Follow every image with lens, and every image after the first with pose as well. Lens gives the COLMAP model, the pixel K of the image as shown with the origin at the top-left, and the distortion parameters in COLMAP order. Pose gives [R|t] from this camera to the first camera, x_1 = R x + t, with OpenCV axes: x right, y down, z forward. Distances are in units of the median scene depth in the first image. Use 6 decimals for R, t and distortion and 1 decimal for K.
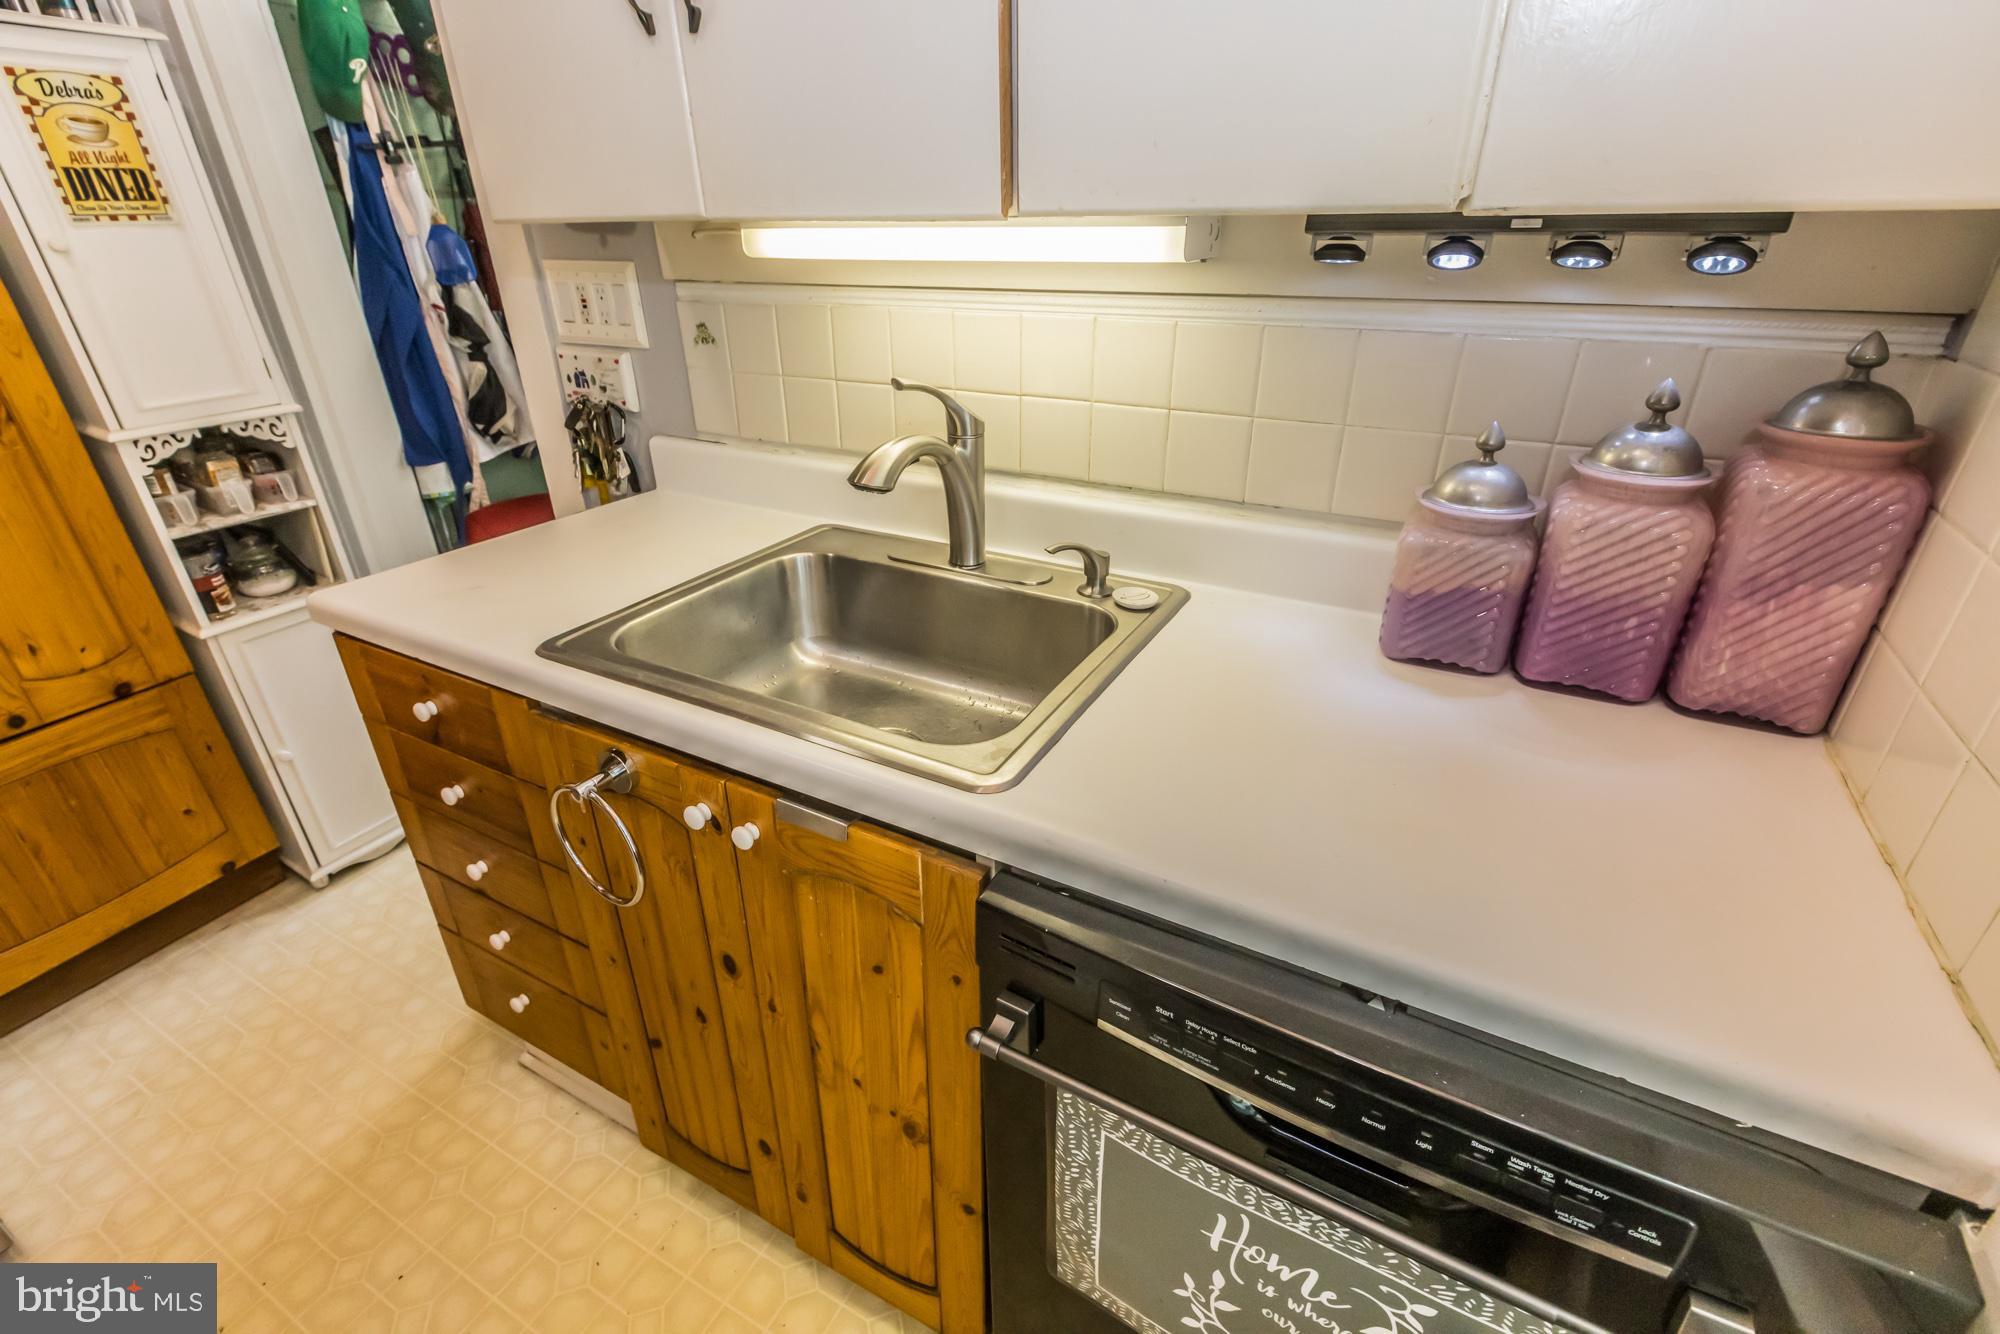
lens RADIAL K [[885.6, 0, 1008.1], [0, 885.6, 662.0], [0, 0, 1]] dist [-0.000703, -0.000071]
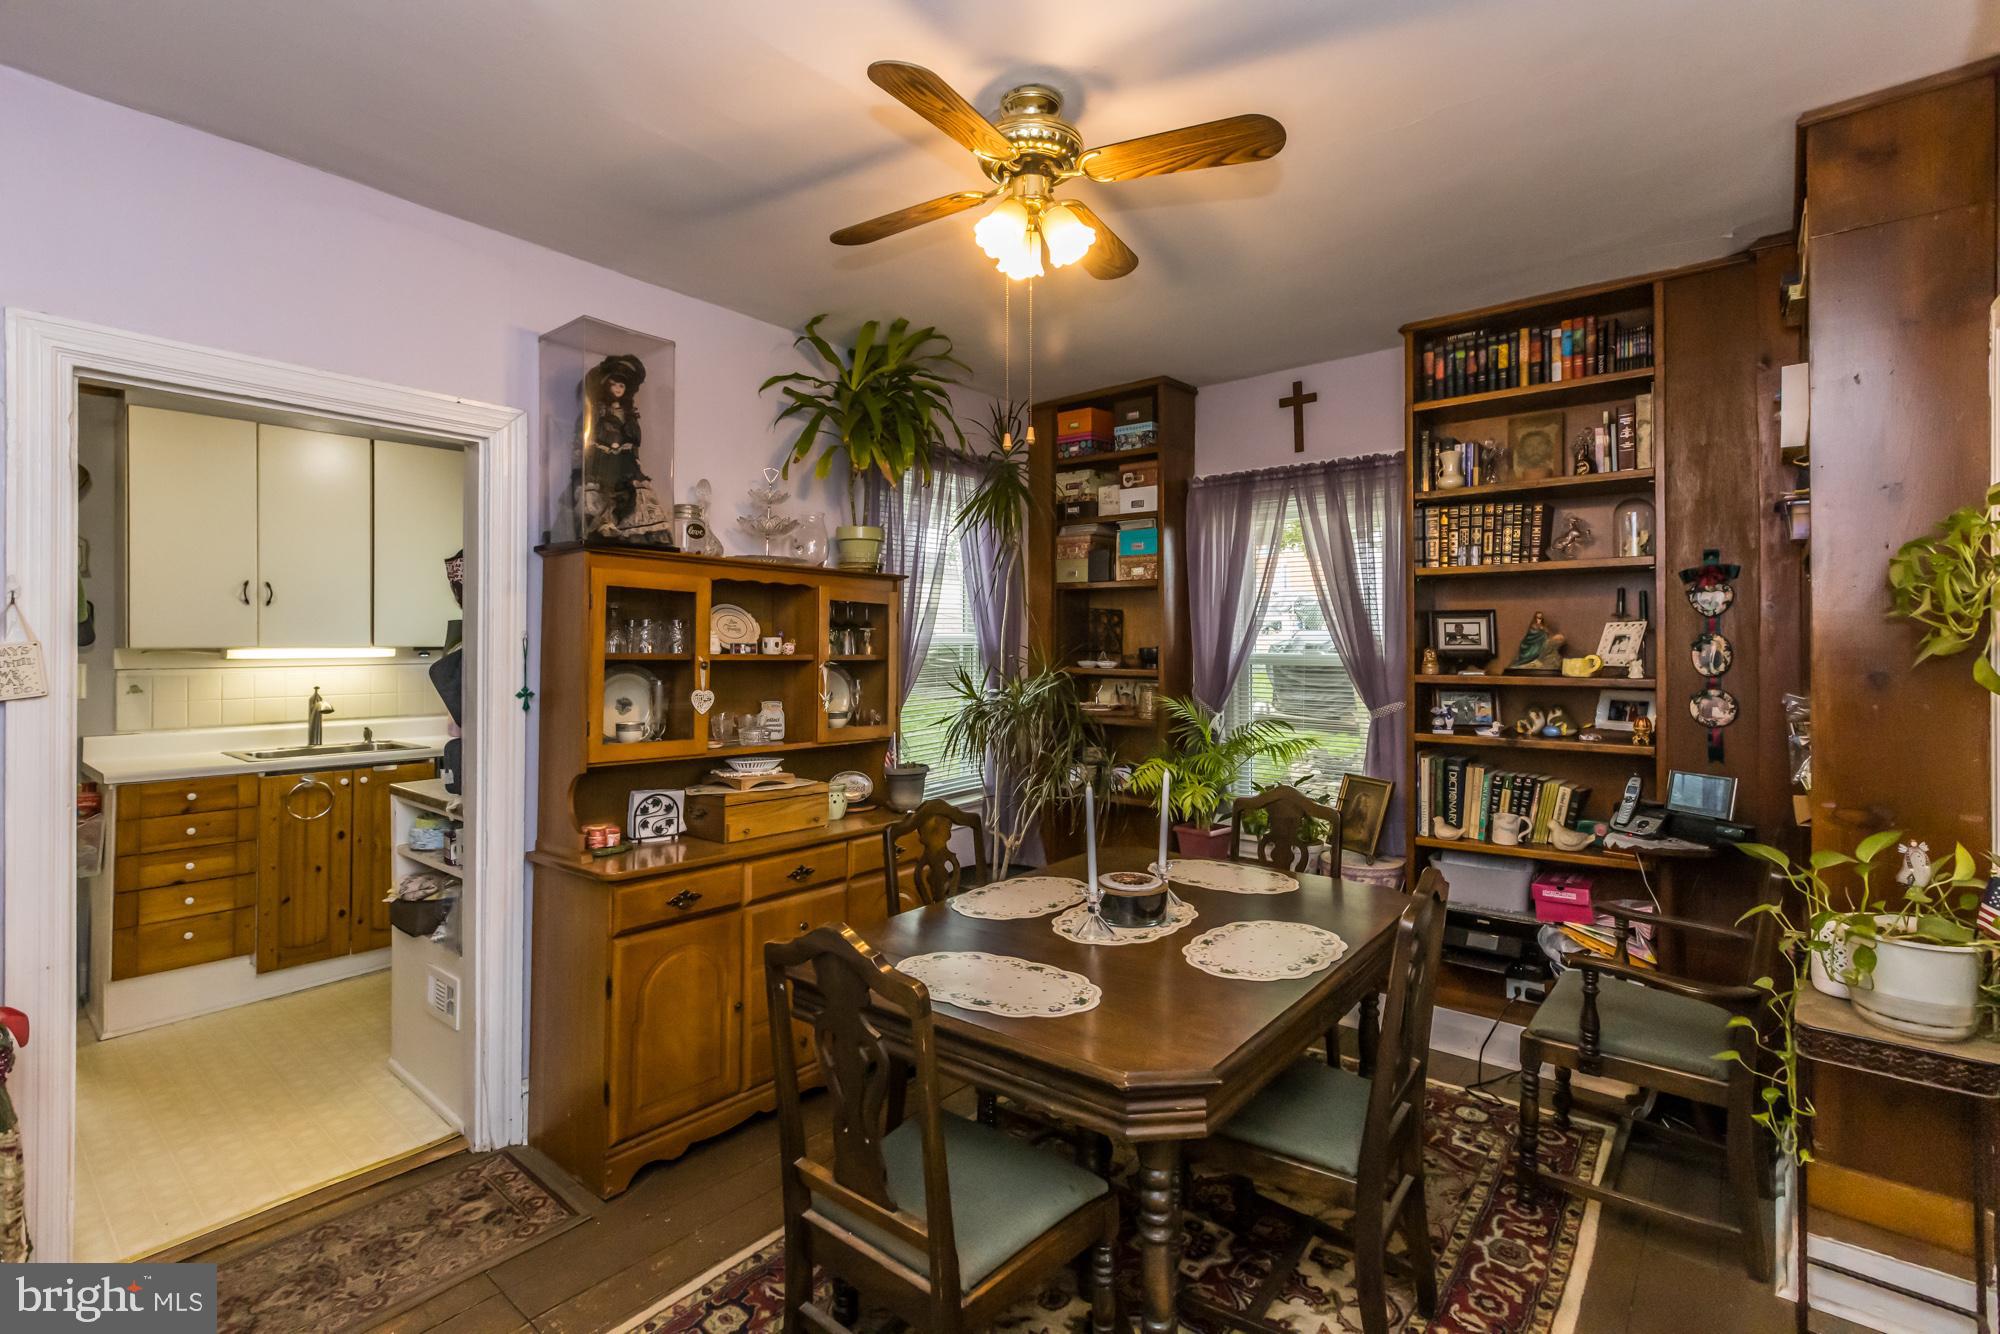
lens RADIAL K [[887.0, 0, 999.1], [0, 887.0, 637.2], [0, 0, 1]] dist [0.001109, -0.000318]
pose [[0.193333, 0.012051, 0.981059, -2.561580], [0.437173, 0.894116, -0.097135, 0.876272], [-0.878352, 0.447672, 0.167594, -1.759359]]
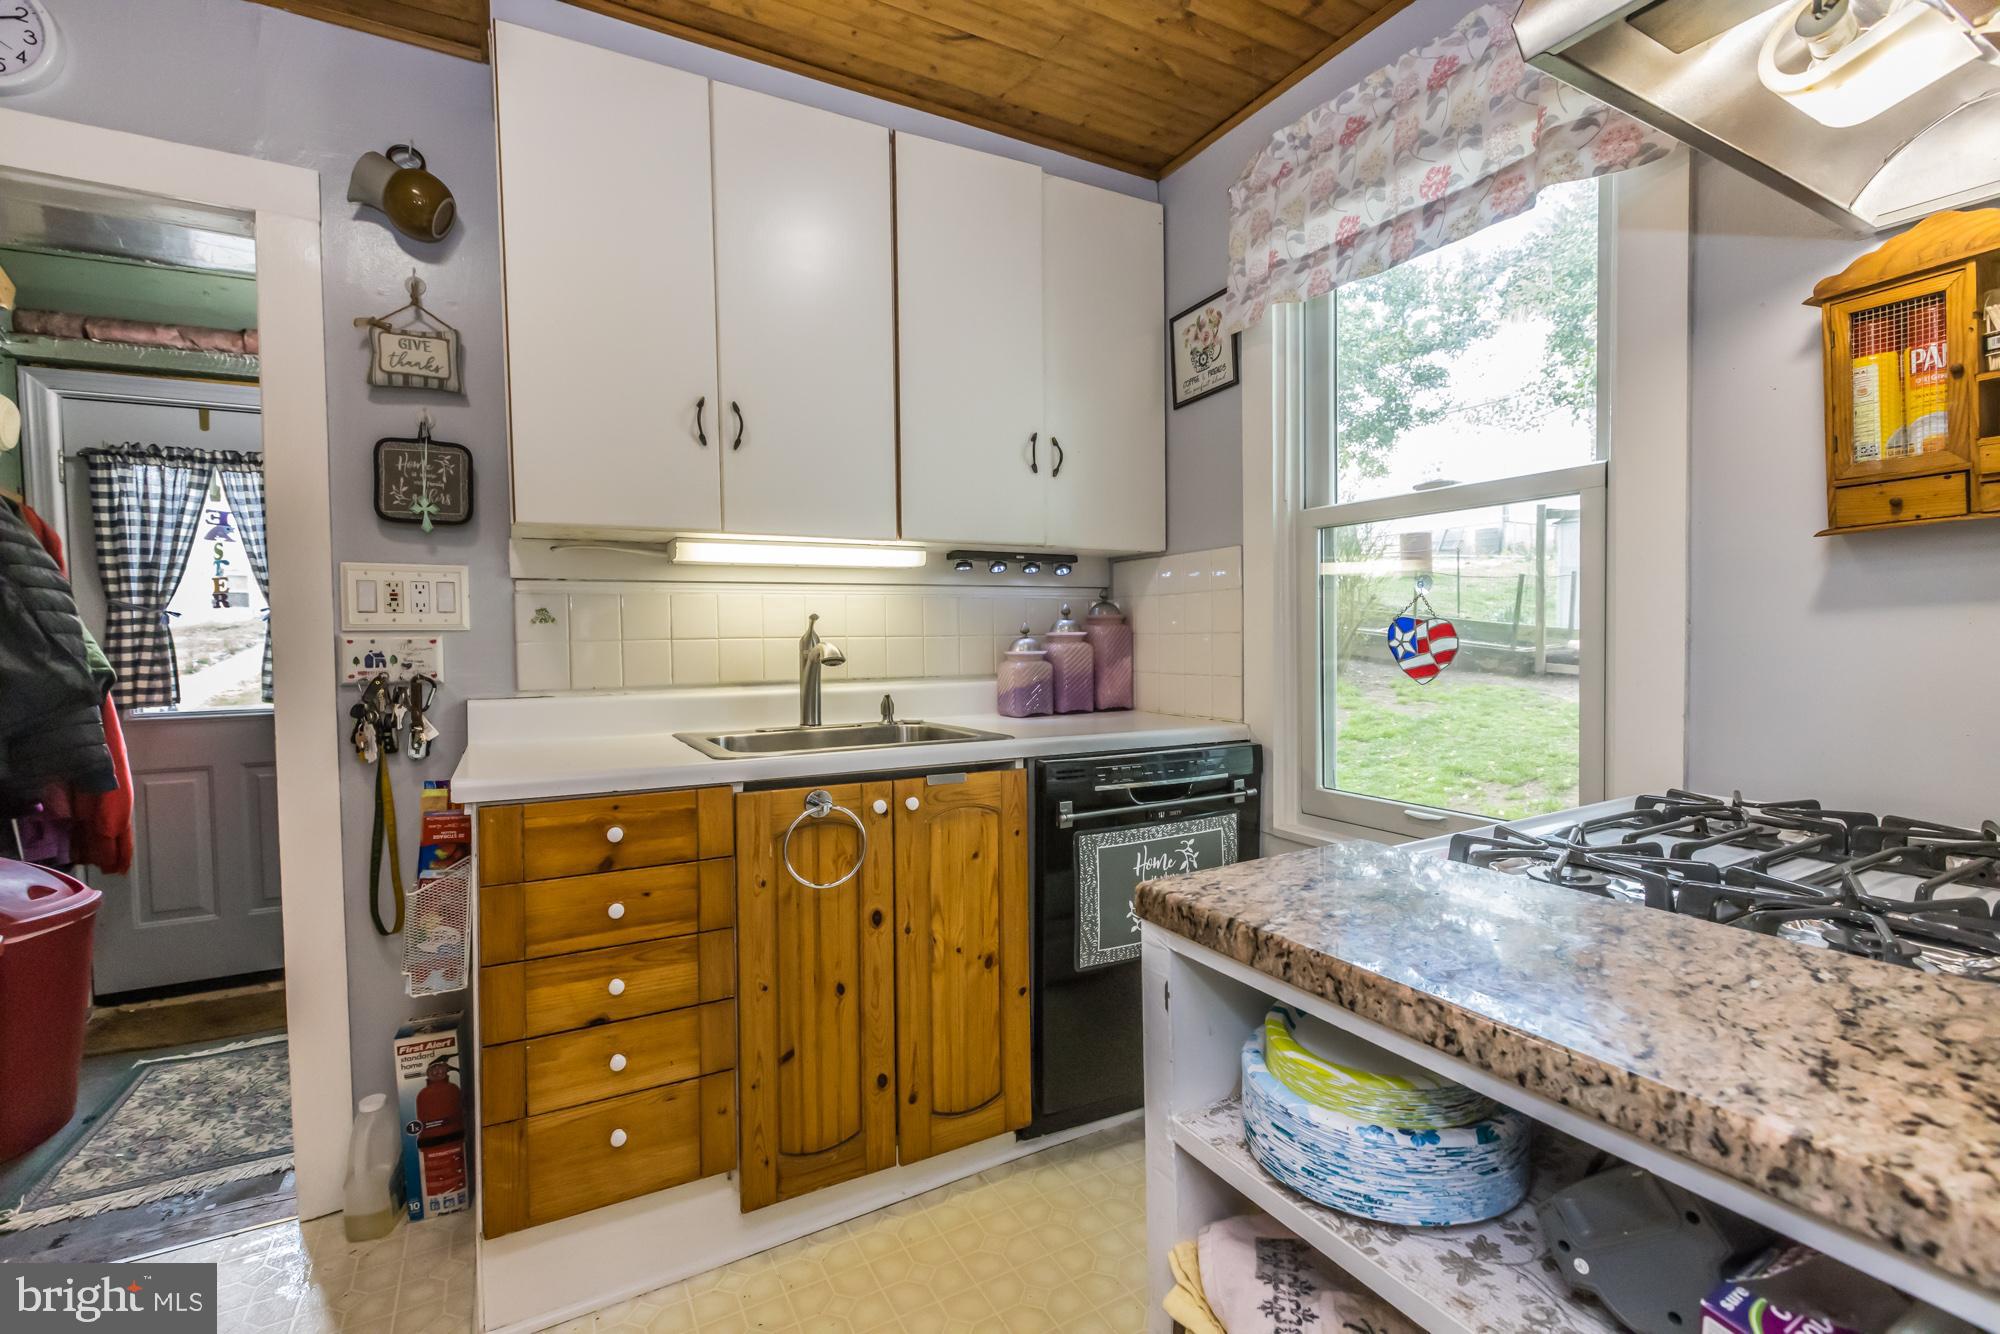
lens RADIAL K [[885.6, 0, 1008.1], [0, 885.6, 662.0], [0, 0, 1]] dist [-0.000703, -0.000071]
pose [[0.541188, -0.028025, 0.840434, -1.219204], [0.384133, 0.897309, -0.217437, 0.283471], [-0.748035, 0.440513, 0.496378, -0.178206]]
